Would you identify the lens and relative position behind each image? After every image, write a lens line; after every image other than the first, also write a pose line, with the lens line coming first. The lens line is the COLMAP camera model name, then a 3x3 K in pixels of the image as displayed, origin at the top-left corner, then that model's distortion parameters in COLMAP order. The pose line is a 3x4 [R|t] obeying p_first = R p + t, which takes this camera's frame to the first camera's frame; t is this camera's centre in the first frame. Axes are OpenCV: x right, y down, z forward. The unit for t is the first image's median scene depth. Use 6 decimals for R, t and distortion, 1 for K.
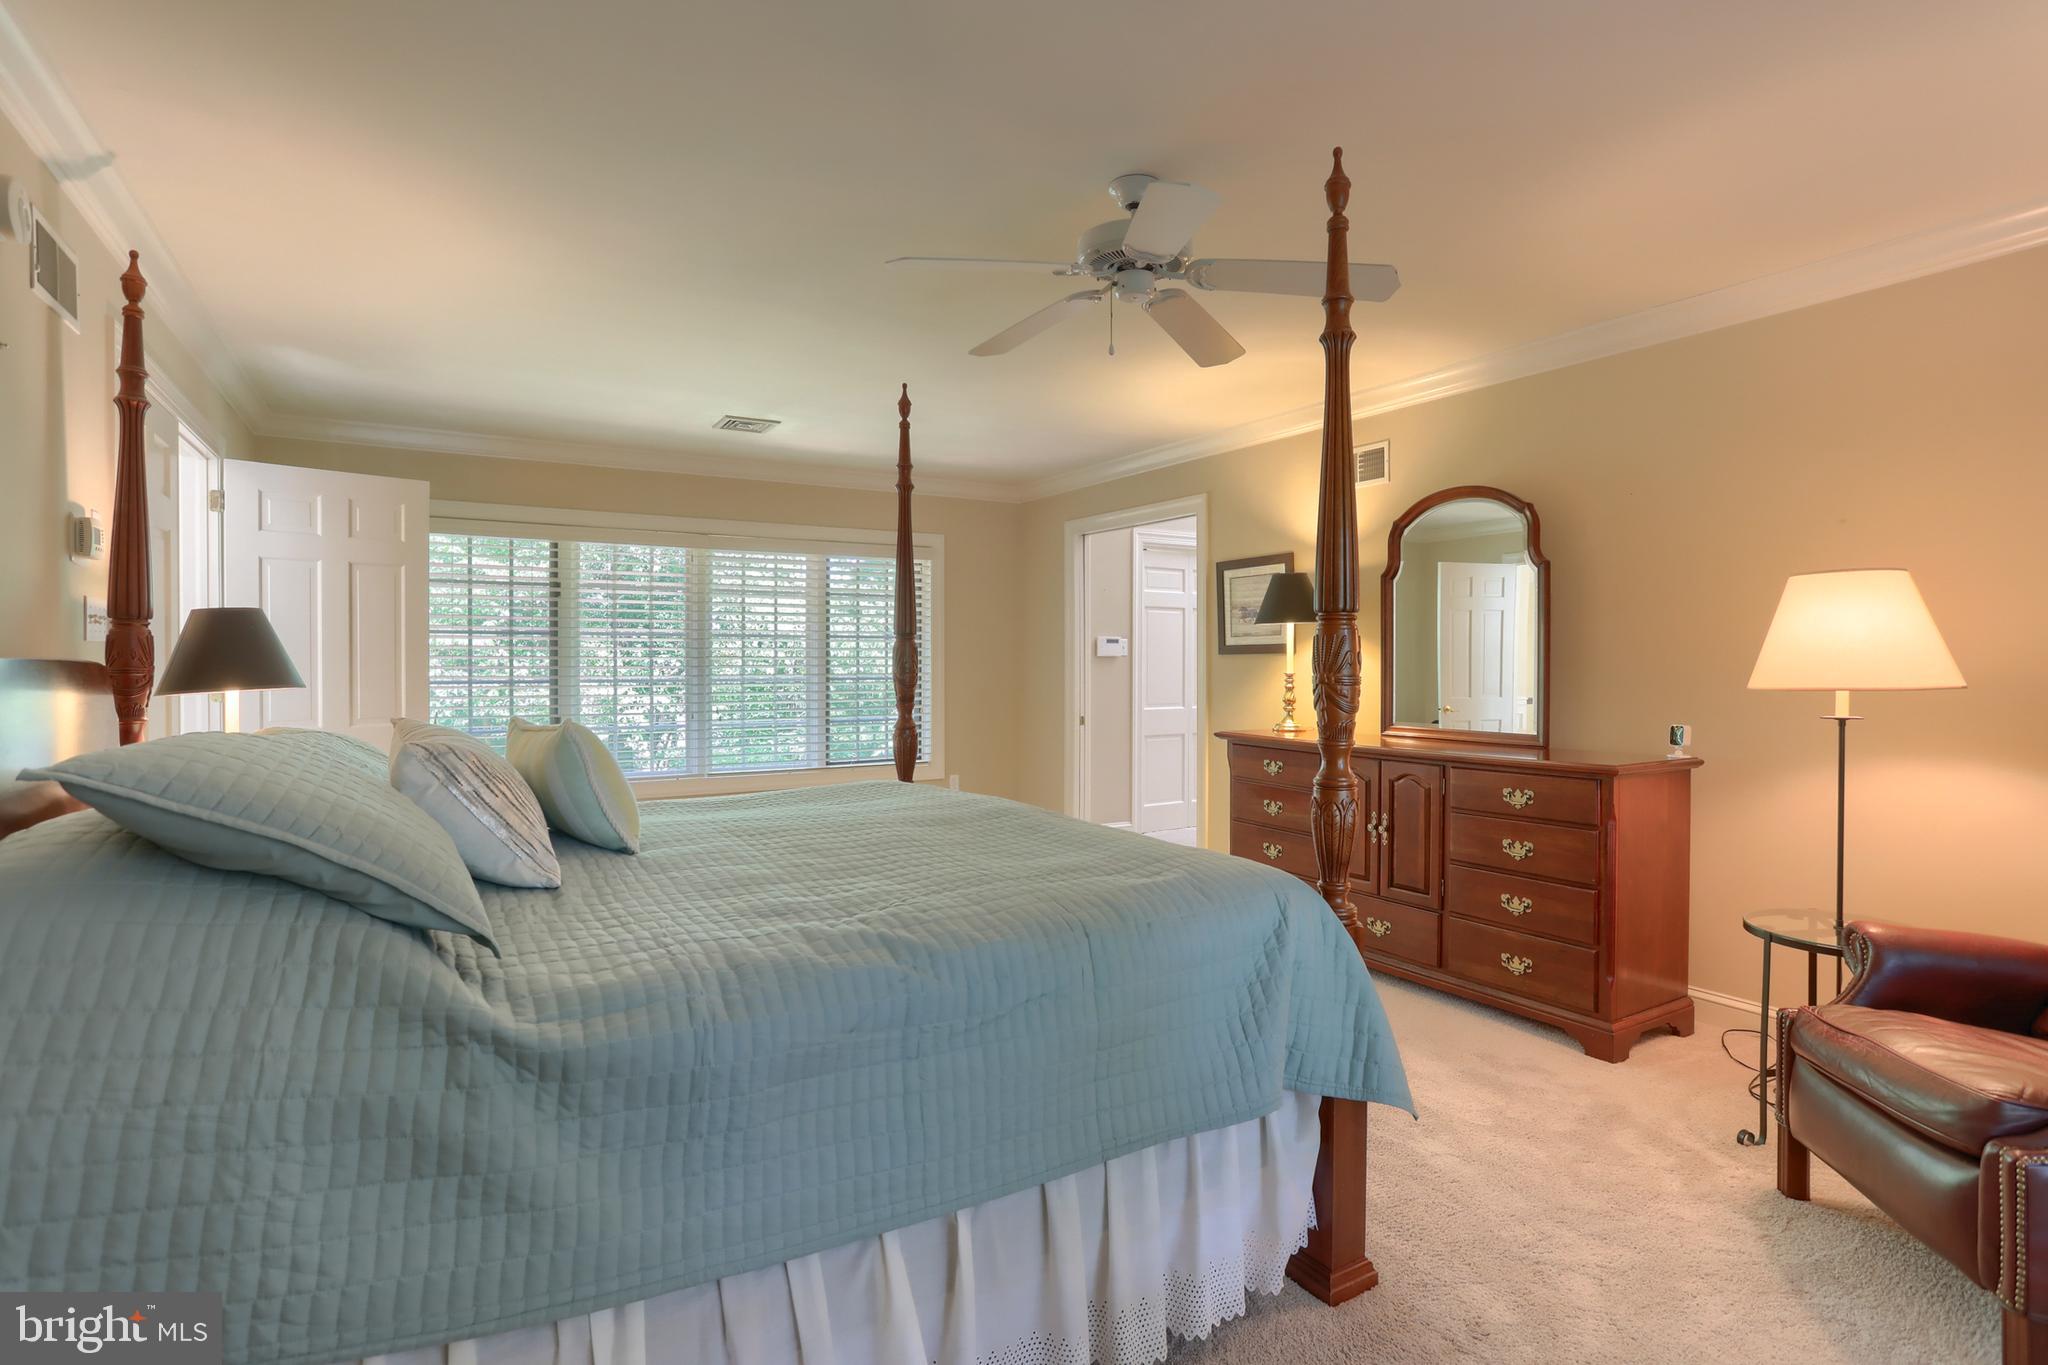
lens RADIAL K [[1044.0, 0, 1026.1], [0, 1044.0, 654.9], [0, 0, 1]] dist [0.000066, 0.000903]
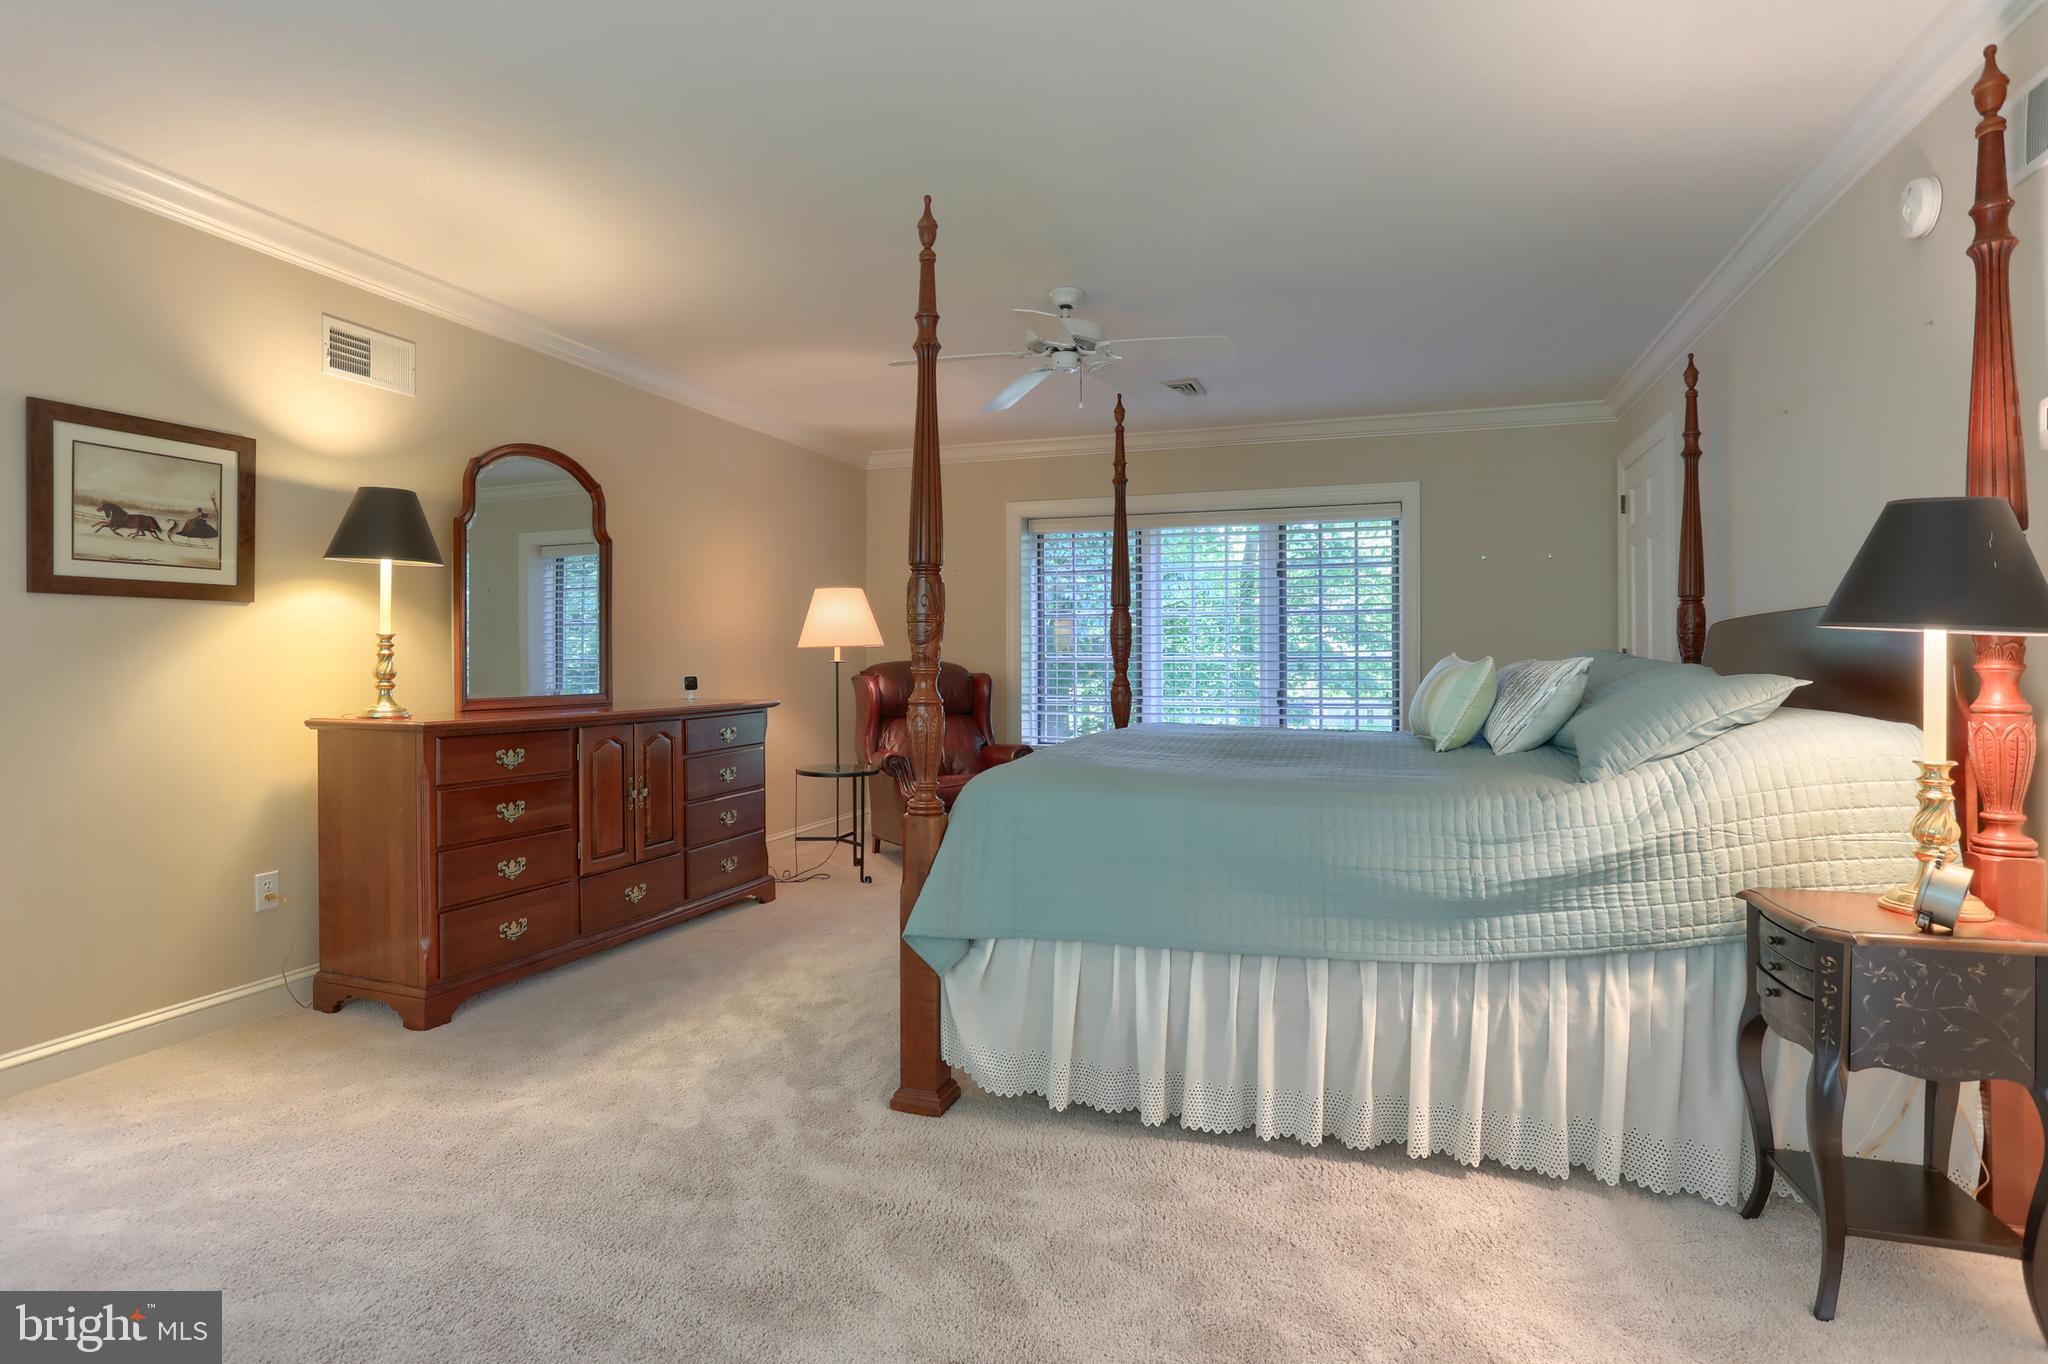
lens RADIAL K [[1003.6, 0, 1018.8], [0, 1003.6, 682.6], [0, 0, 1]] dist [-0.019173, 0.000886]
pose [[-0.606501, -0.023780, 0.794727, -0.596495], [-0.009841, 0.999701, 0.022403, 0.035143], [-0.795022, 0.005767, -0.606554, 1.219993]]
